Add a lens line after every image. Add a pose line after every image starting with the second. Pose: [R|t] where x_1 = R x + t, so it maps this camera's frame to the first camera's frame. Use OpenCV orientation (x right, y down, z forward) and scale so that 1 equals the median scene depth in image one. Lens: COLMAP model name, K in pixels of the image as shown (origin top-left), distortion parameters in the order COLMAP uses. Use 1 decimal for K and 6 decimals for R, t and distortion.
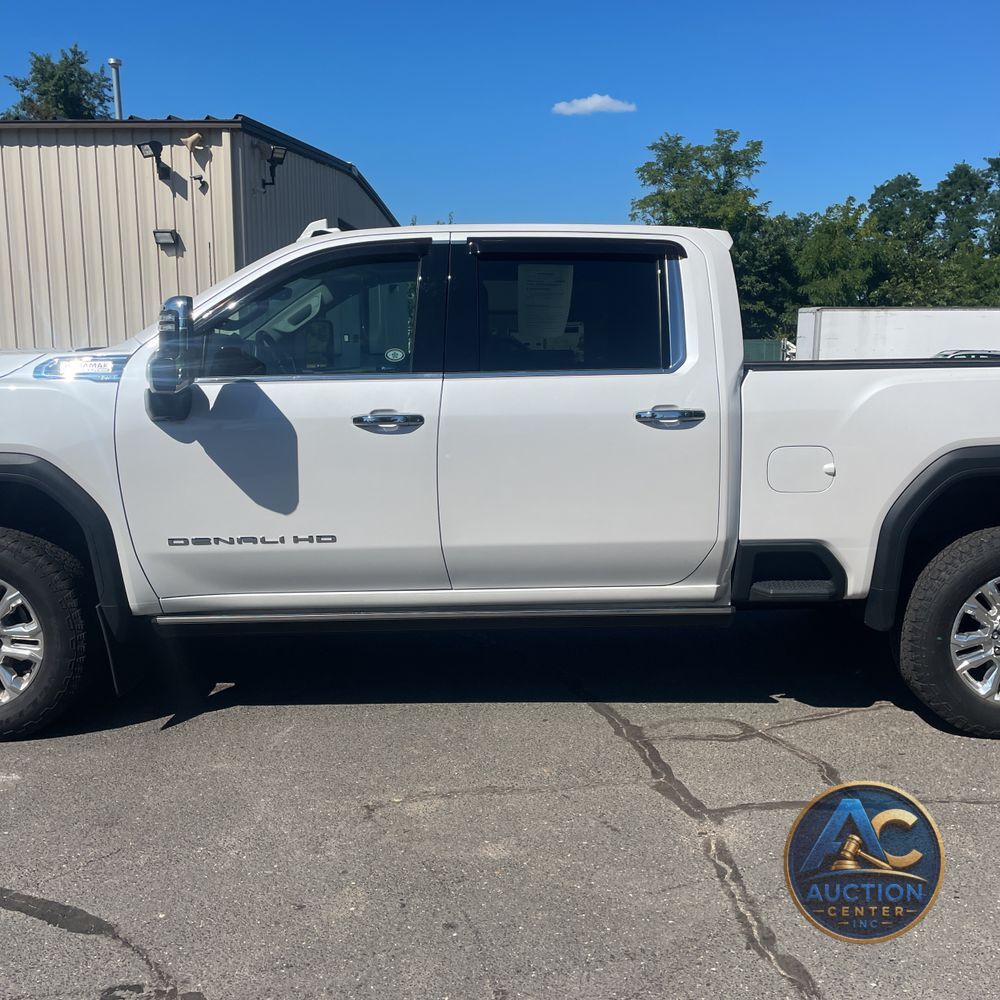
lens RADIAL K [[1013.5, 0, 516.6], [0, 1013.5, 501.5], [0, 0, 1]] dist [0.035318, 0.000000]
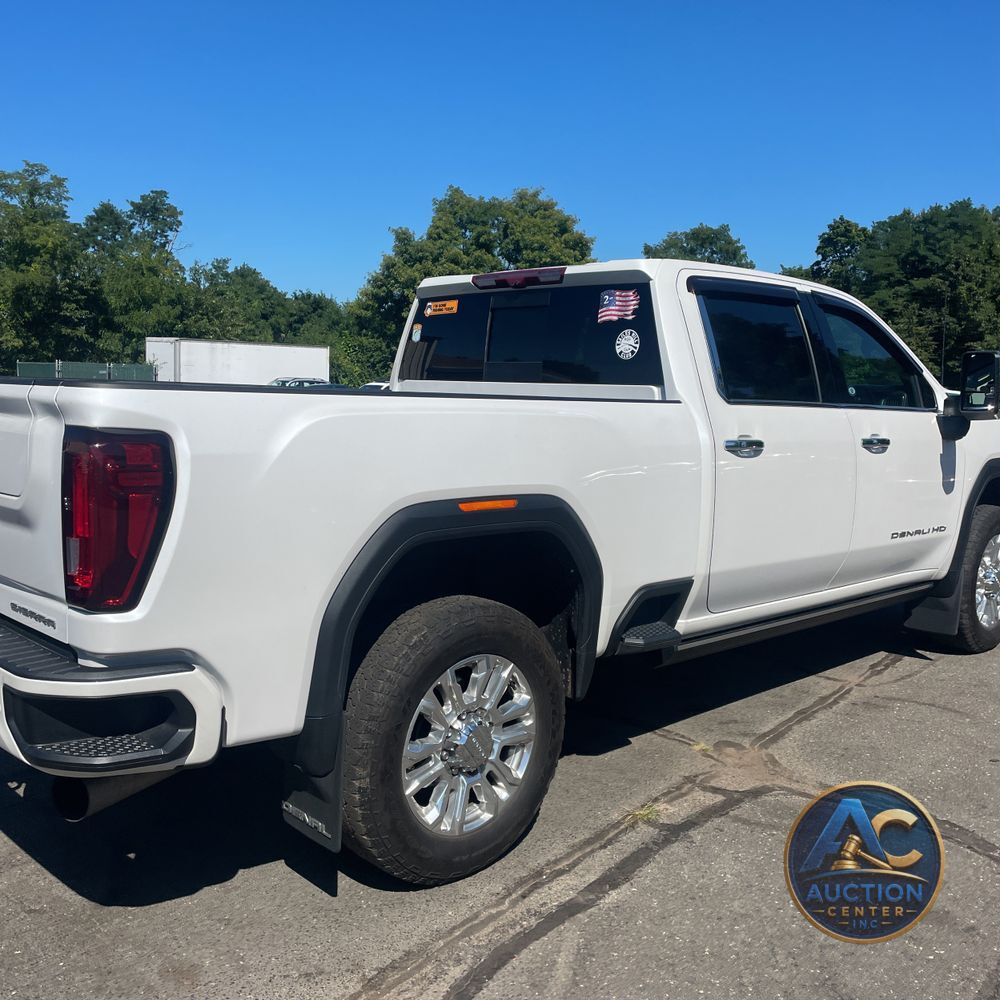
lens RADIAL K [[1013.5, 0, 496.0], [0, 1013.5, 494.6], [0, 0, 1]] dist [0.035318, 0.000000]
pose [[0.673768, -0.071550, 0.735471, -0.680397], [0.092683, 0.995624, 0.011951, 0.013308], [-0.733107, 0.060113, 0.677451, -0.088609]]
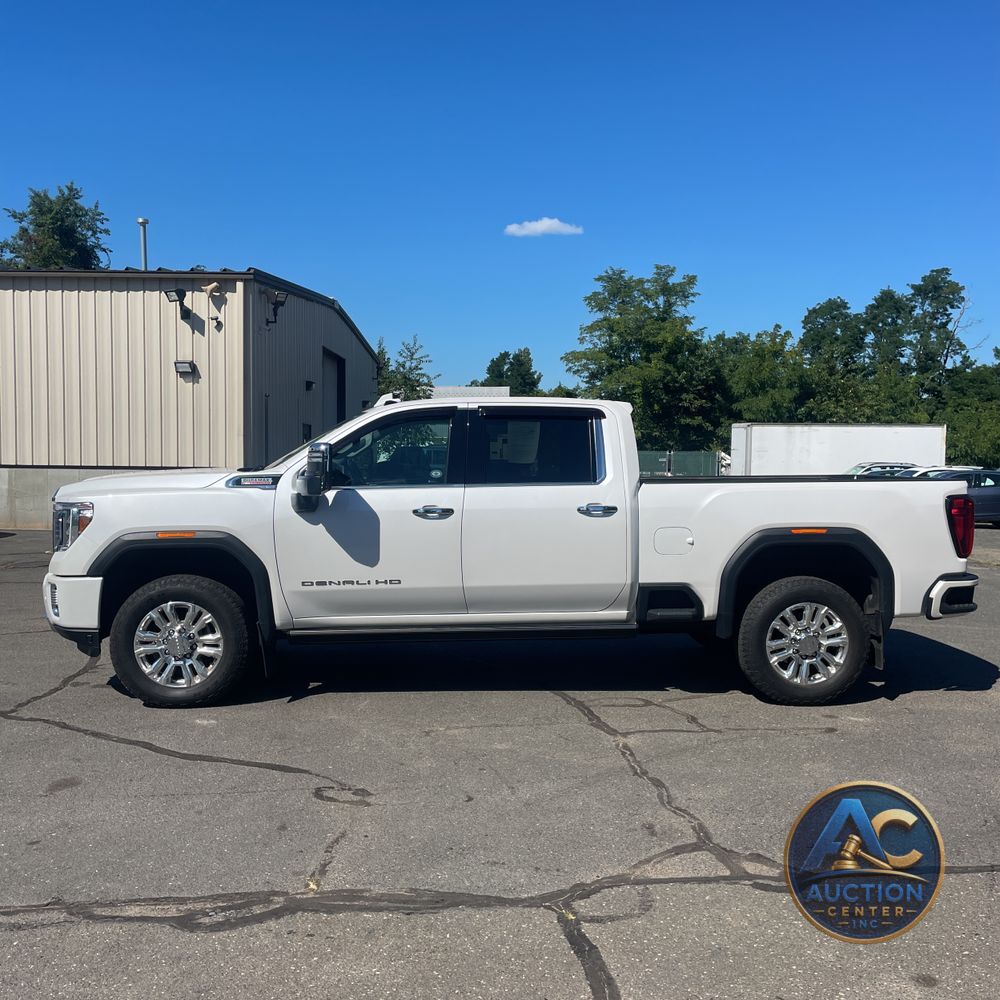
lens RADIAL K [[1013.5, 0, 503.7], [0, 1013.5, 499.7], [0, 0, 1]] dist [0.035318, 0.000000]
pose [[0.999418, 0.002530, 0.034006, -0.015477], [0.001106, 0.994313, -0.106494, 0.019207], [-0.034082, 0.106470, 0.993732, -0.166037]]
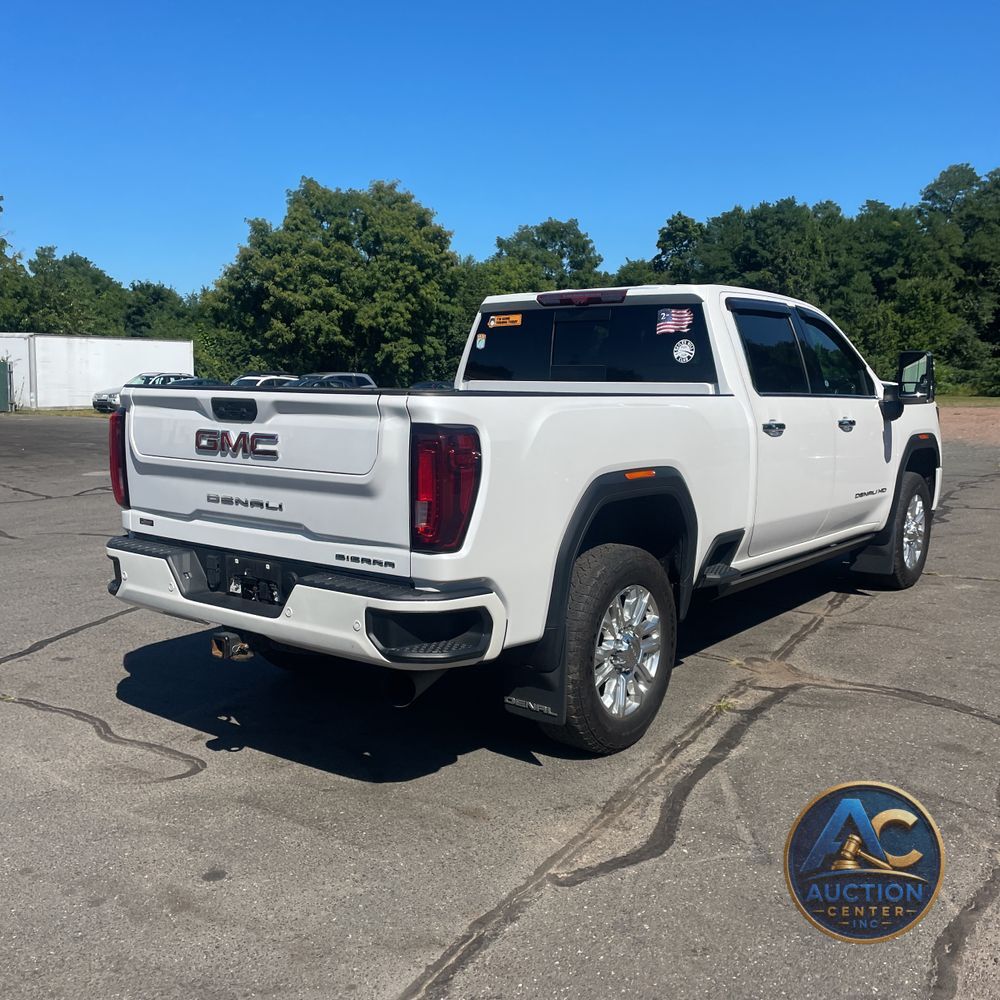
lens RADIAL K [[1013.5, 0, 503.0], [0, 1013.5, 499.4], [0, 0, 1]] dist [0.035318, 0.000000]
pose [[0.548822, -0.102299, 0.829656, -0.775742], [0.120707, 0.991780, 0.042441, 0.008523], [-0.827178, 0.076853, 0.556659, -0.073910]]
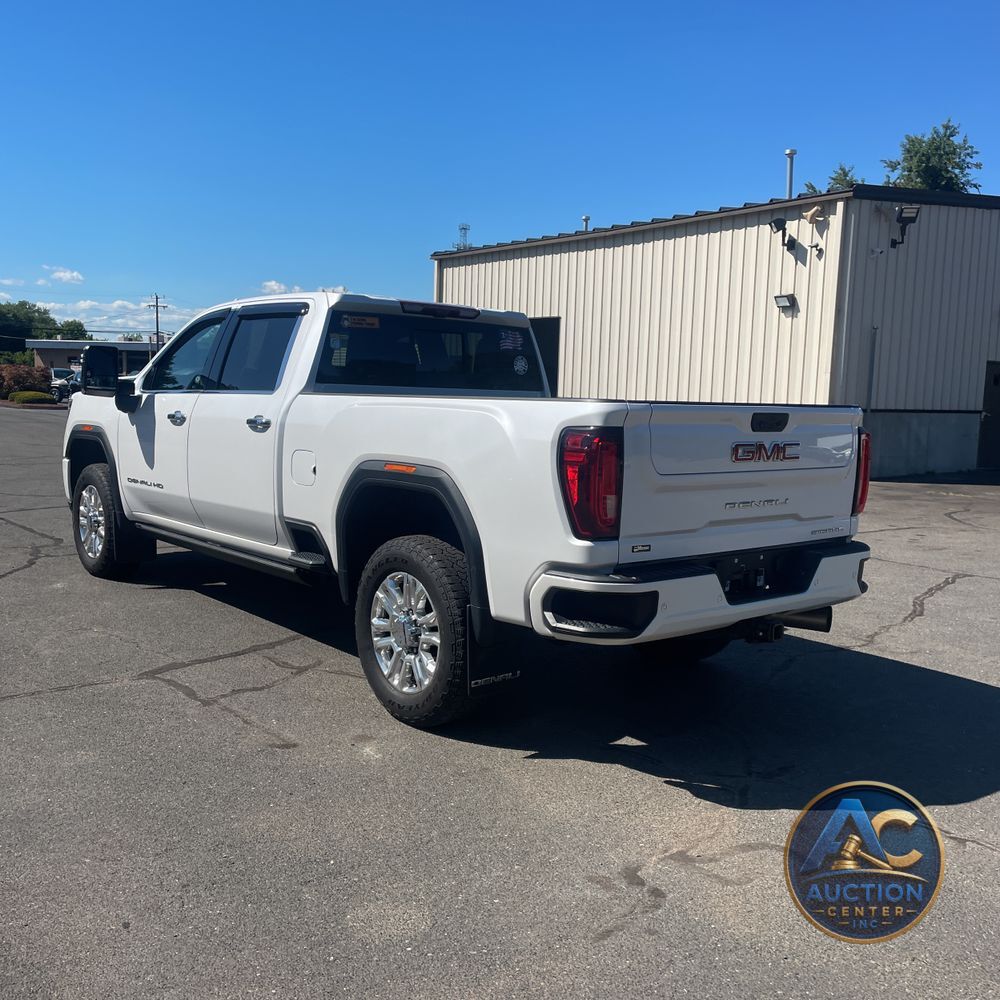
lens RADIAL K [[1013.5, 0, 516.6], [0, 1013.5, 489.5], [0, 0, 1]] dist [0.035318, 0.000000]
pose [[0.631227, 0.092018, -0.770120, 0.353967], [-0.145792, 0.989314, -0.001289, -0.010004], [0.761772, 0.113091, 0.637898, 0.087603]]
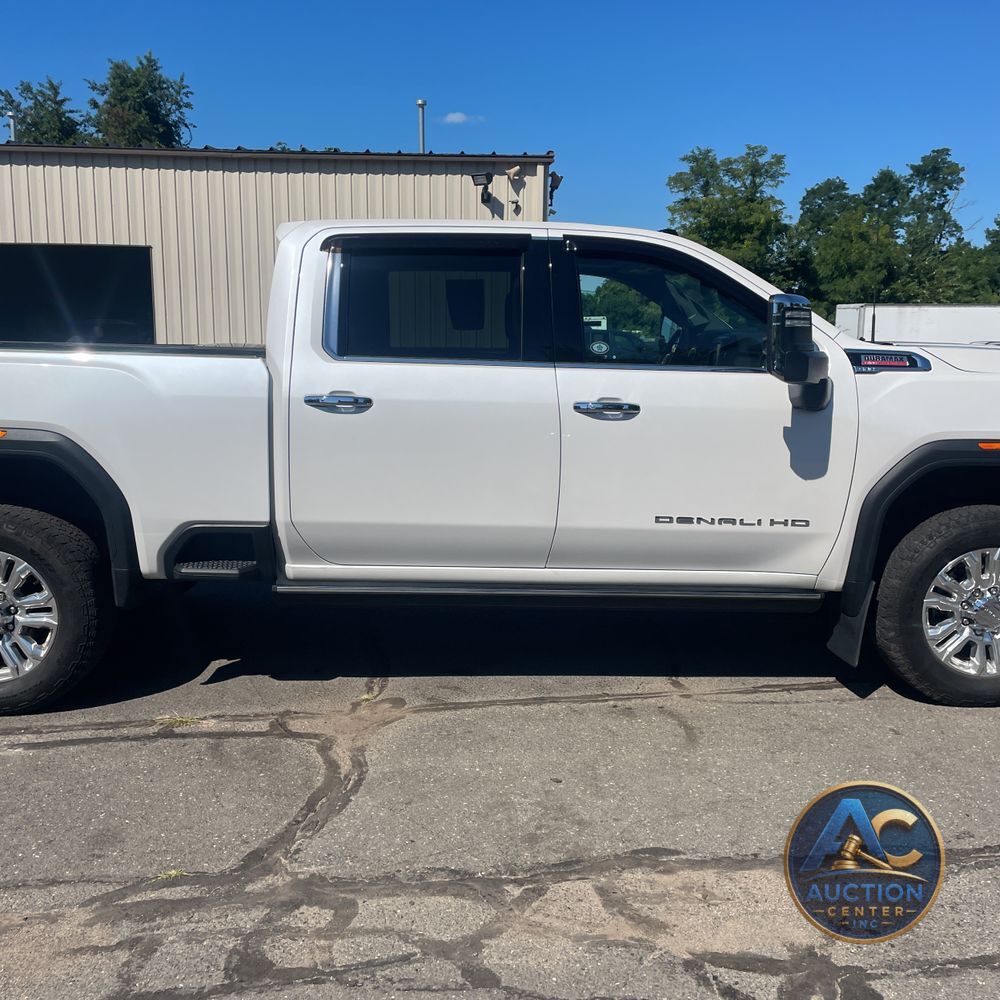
lens RADIAL K [[1013.5, 0, 510.7], [0, 1013.5, 491.4], [0, 0, 1]] dist [0.035318, 0.000000]
pose [[0.995294, -0.013905, 0.095902, -0.440739], [0.014084, 0.999900, -0.001188, 0.032986], [-0.095876, 0.002533, 0.995390, -0.218200]]
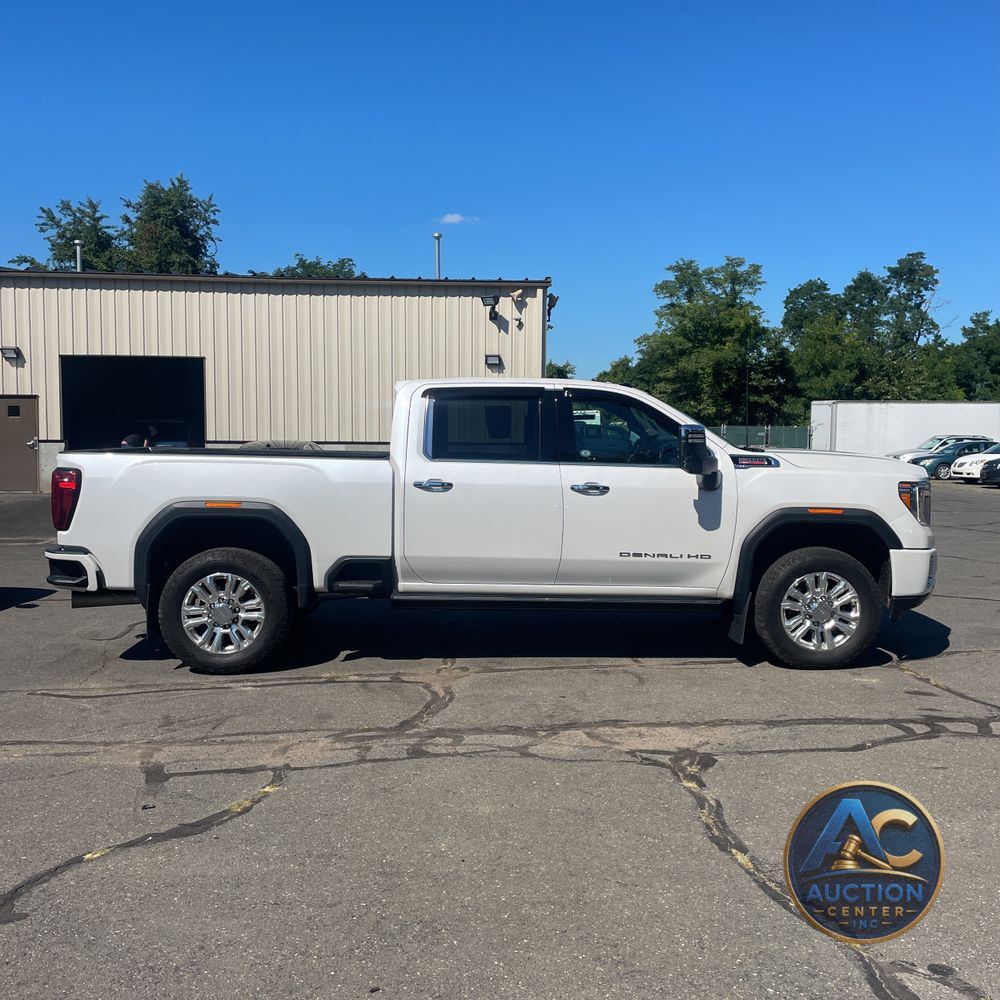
lens RADIAL K [[1013.5, 0, 512.2], [0, 1013.5, 498.0], [0, 0, 1]] dist [0.035318, 0.000000]
pose [[0.994730, -0.007584, 0.102253, -0.469299], [0.016125, 0.996423, -0.082957, 0.051159], [-0.101258, 0.084168, 0.991293, -0.391116]]
